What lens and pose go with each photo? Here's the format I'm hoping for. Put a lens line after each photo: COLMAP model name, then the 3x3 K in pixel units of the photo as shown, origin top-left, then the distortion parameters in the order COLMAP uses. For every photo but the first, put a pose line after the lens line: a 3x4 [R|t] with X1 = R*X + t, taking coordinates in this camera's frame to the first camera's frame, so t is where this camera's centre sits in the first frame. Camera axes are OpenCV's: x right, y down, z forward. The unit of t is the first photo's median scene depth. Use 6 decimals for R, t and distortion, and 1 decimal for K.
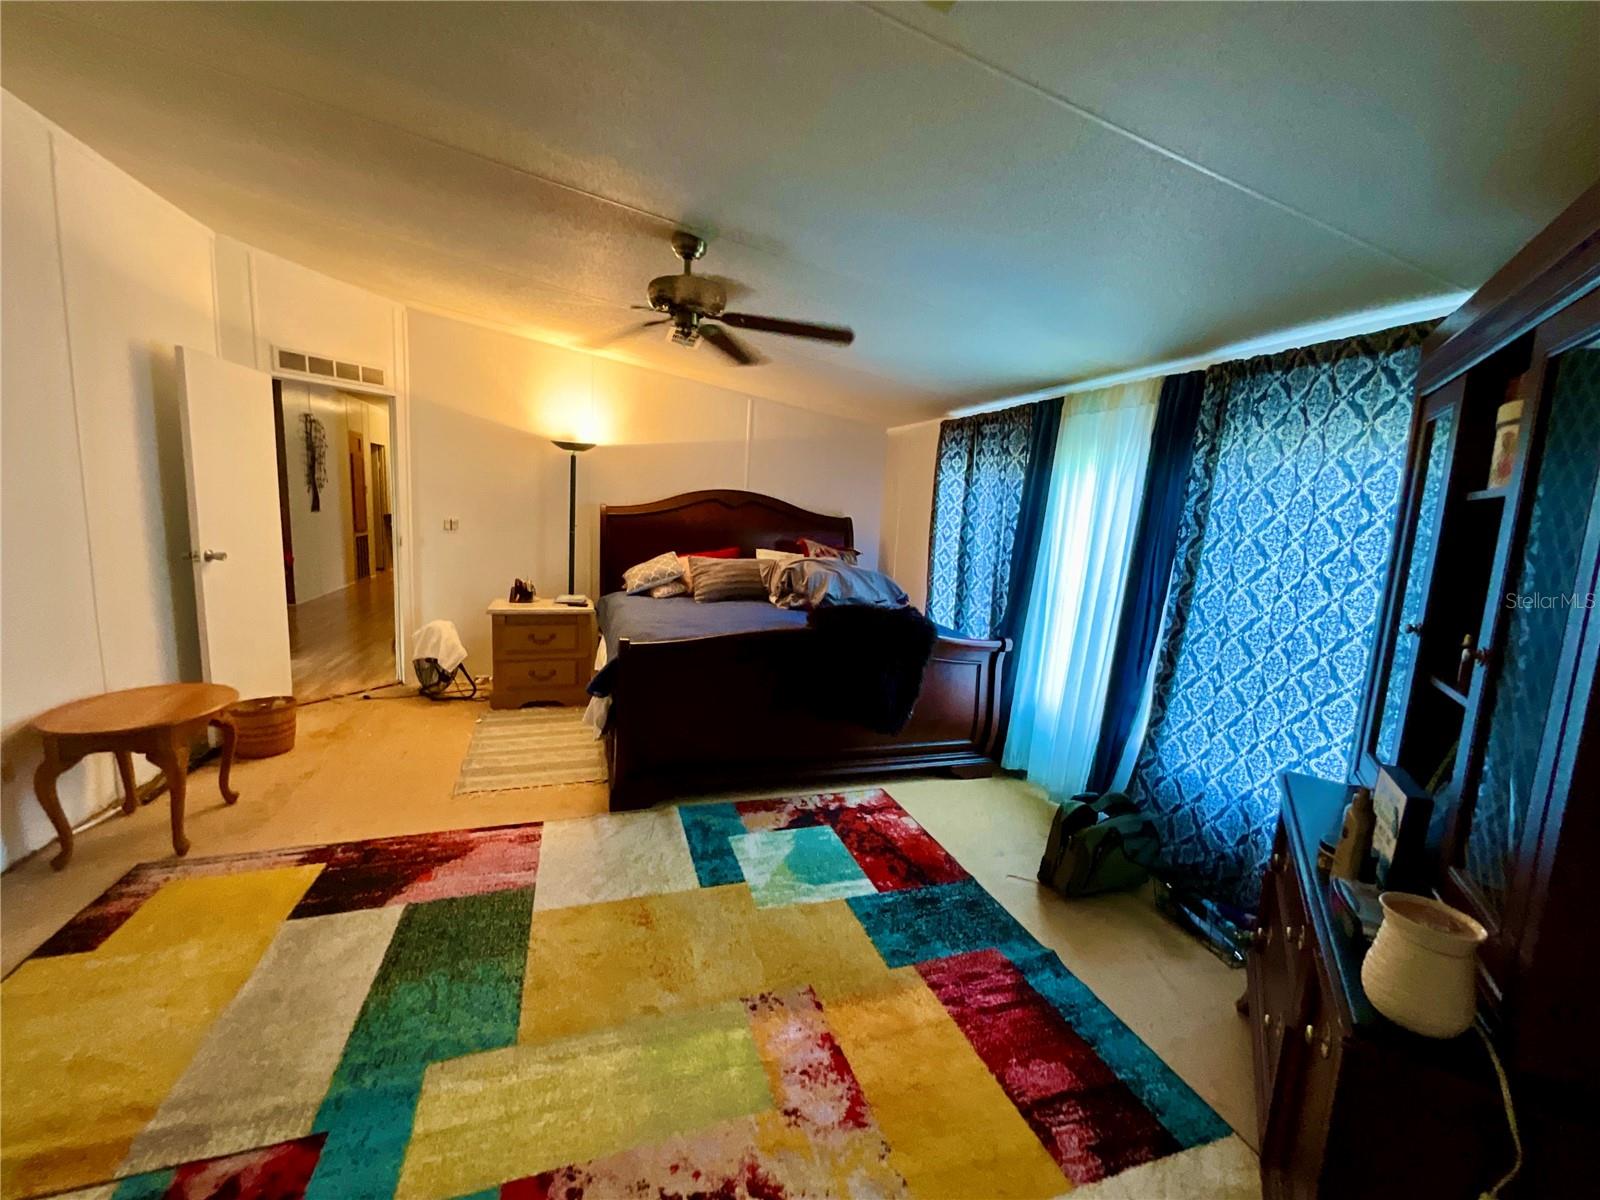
lens RADIAL K [[649.4, 0, 795.4], [0, 649.4, 598.3], [0, 0, 1]] dist [0.001687, -0.000481]
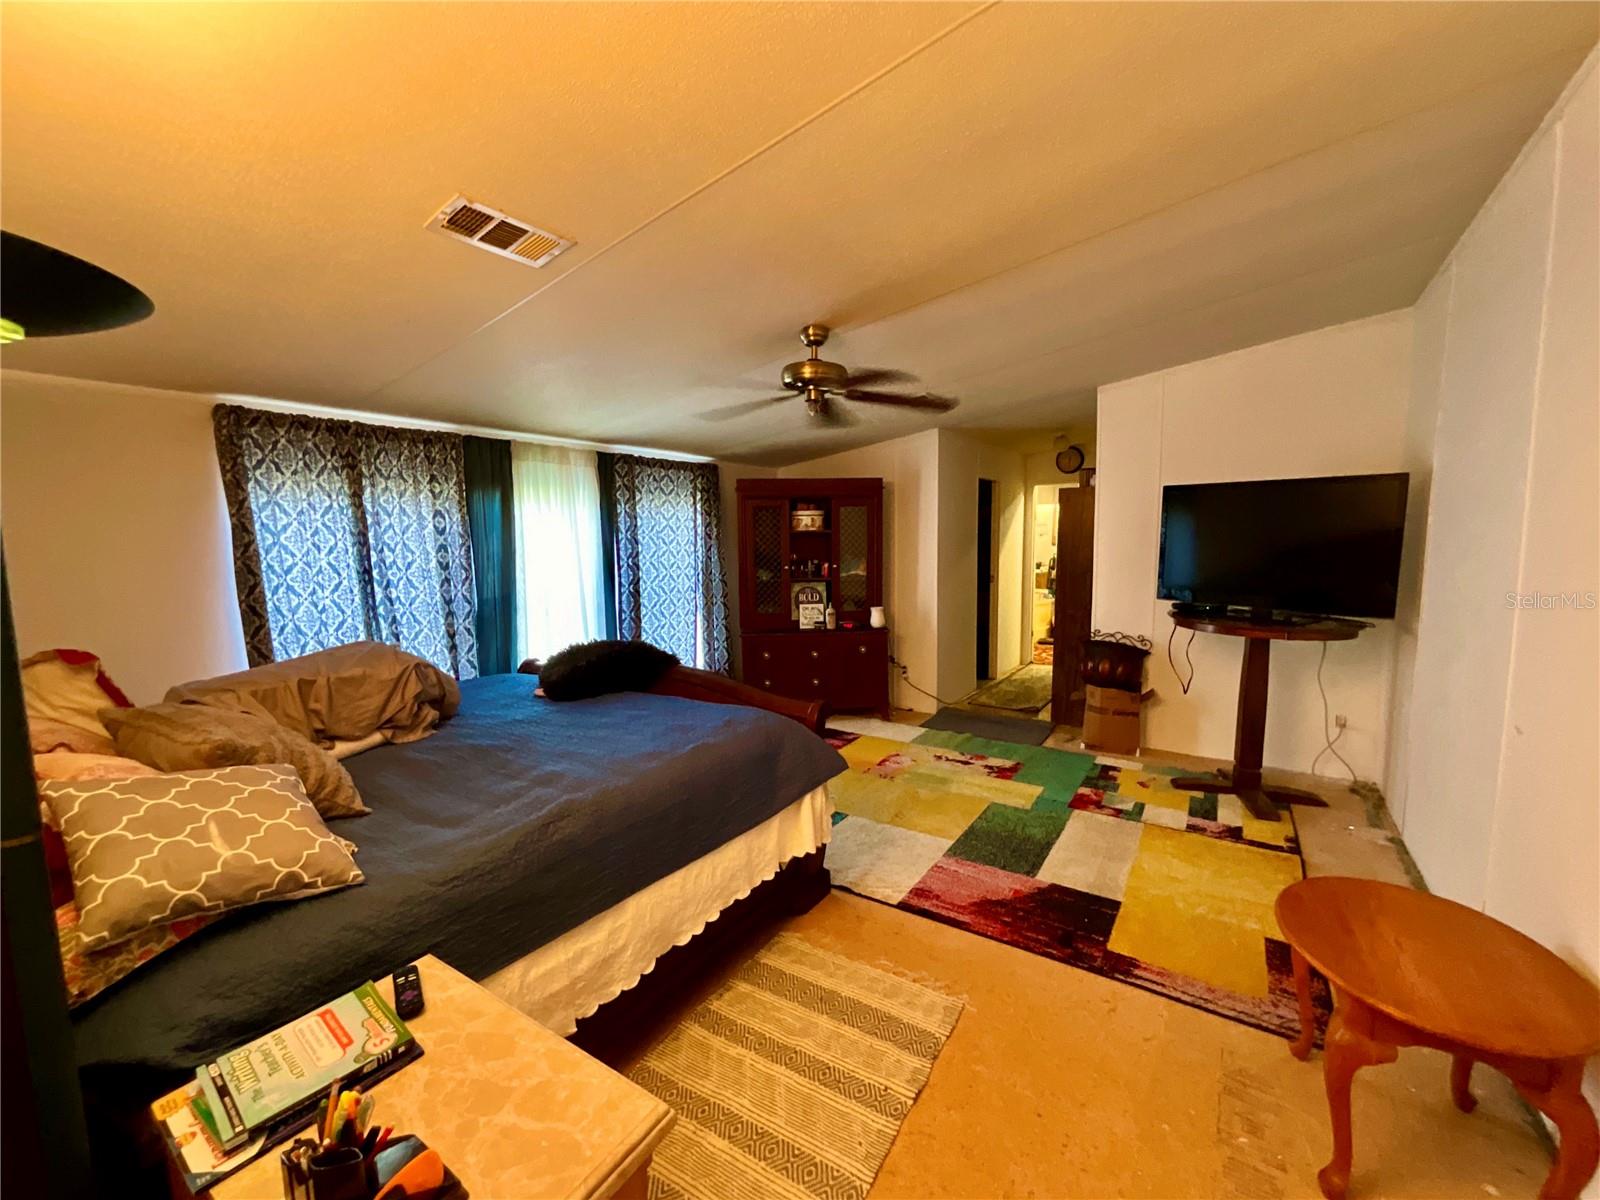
lens RADIAL K [[649.4, 0, 796.3], [0, 649.4, 601.5], [0, 0, 1]] dist [0.001687, -0.000481]
pose [[-0.611827, -0.129635, 0.780296, -1.205950], [0.085880, 0.969760, 0.228450, -0.373054], [-0.786316, 0.206784, -0.582192, 1.948390]]
